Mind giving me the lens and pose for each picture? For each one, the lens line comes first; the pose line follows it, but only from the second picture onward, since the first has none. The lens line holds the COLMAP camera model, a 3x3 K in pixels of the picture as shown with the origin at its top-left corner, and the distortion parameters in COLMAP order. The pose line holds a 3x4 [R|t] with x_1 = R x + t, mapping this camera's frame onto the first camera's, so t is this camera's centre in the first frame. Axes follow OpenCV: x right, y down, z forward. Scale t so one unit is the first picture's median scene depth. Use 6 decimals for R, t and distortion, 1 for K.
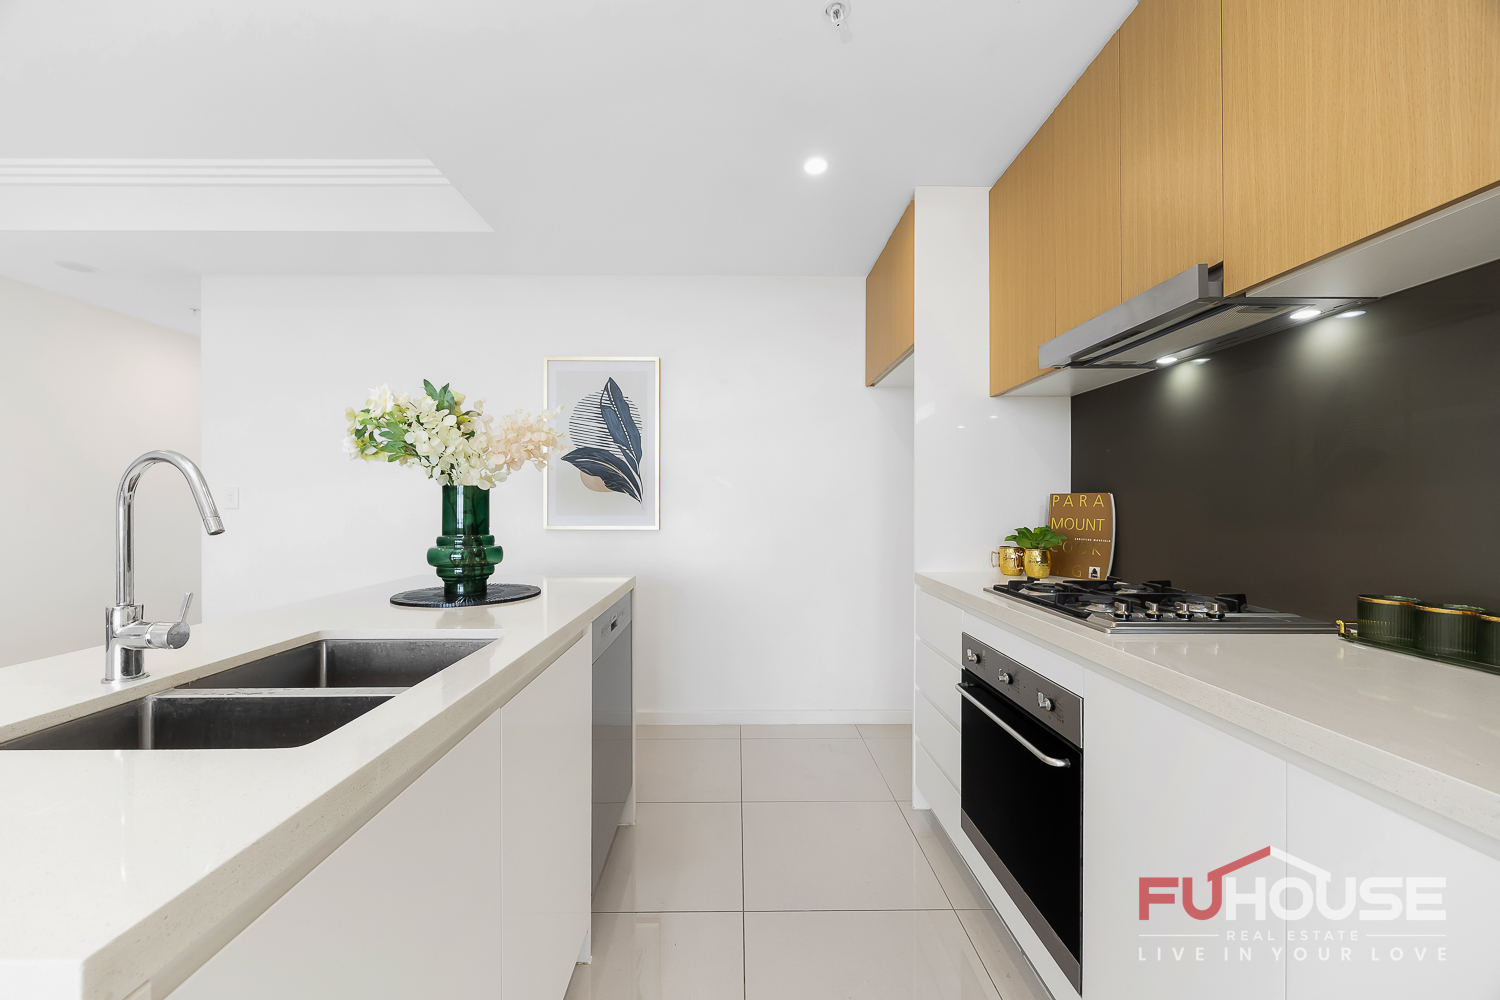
lens RADIAL K [[576.8, 0, 753.5], [0, 576.8, 505.8], [0, 0, 1]] dist [-0.001179, -0.000325]
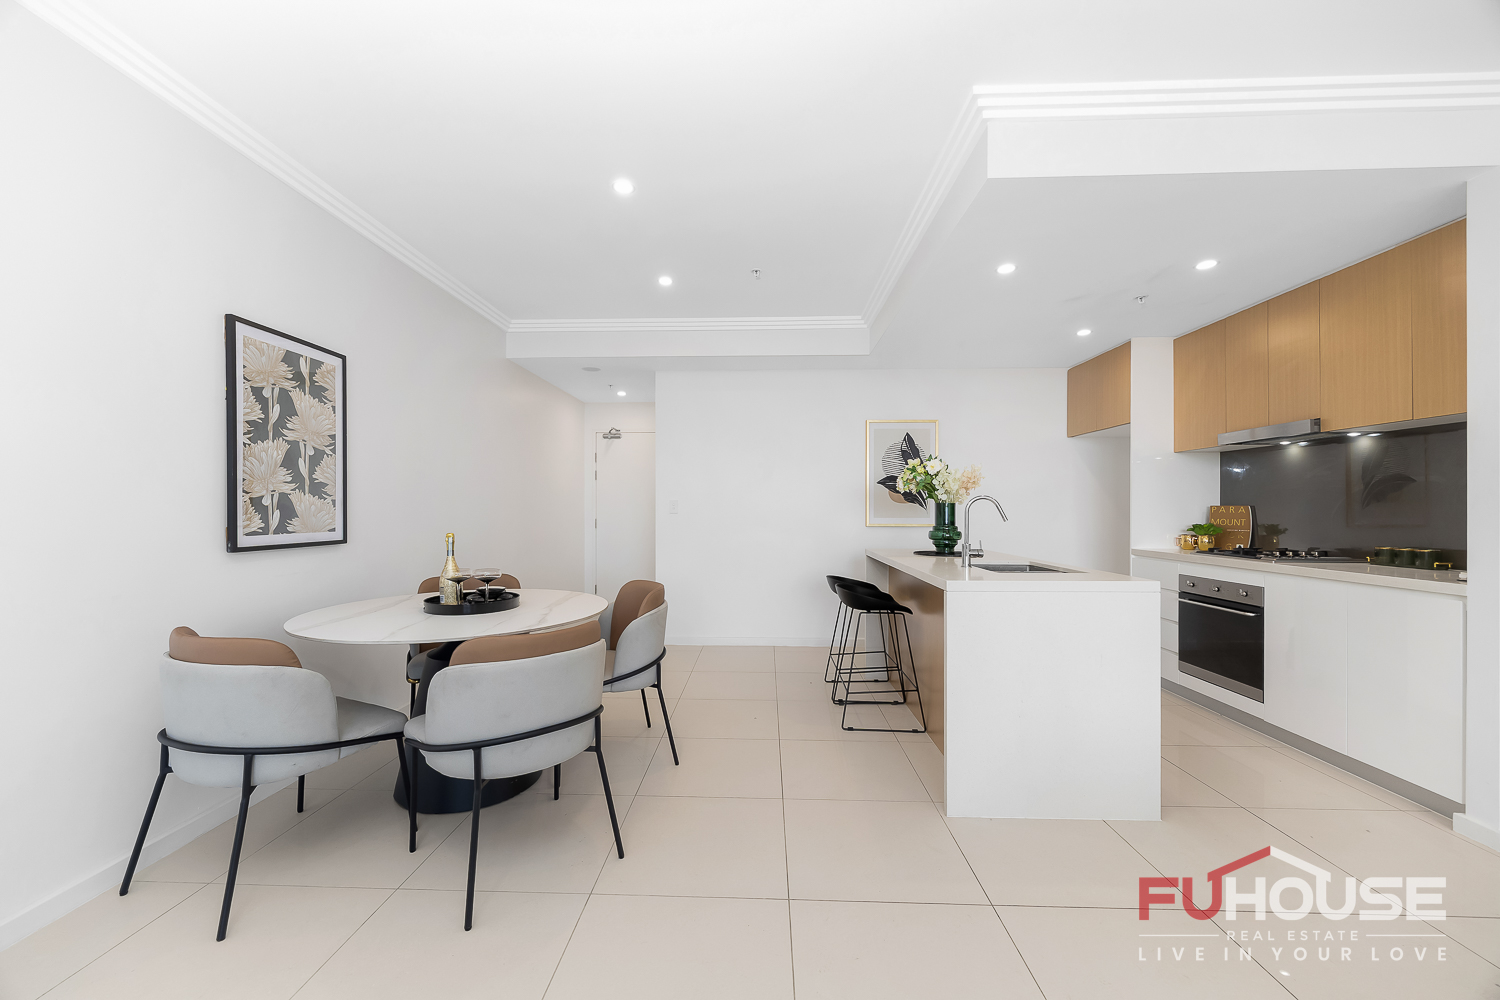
lens RADIAL K [[576.8, 0, 747.6], [0, 576.8, 509.6], [0, 0, 1]] dist [-0.001179, -0.000325]
pose [[0.998723, 0.001634, -0.050495, -0.920950], [-0.001602, 0.999998, 0.000675, -0.008560], [0.050496, -0.000593, 0.998724, -0.971455]]
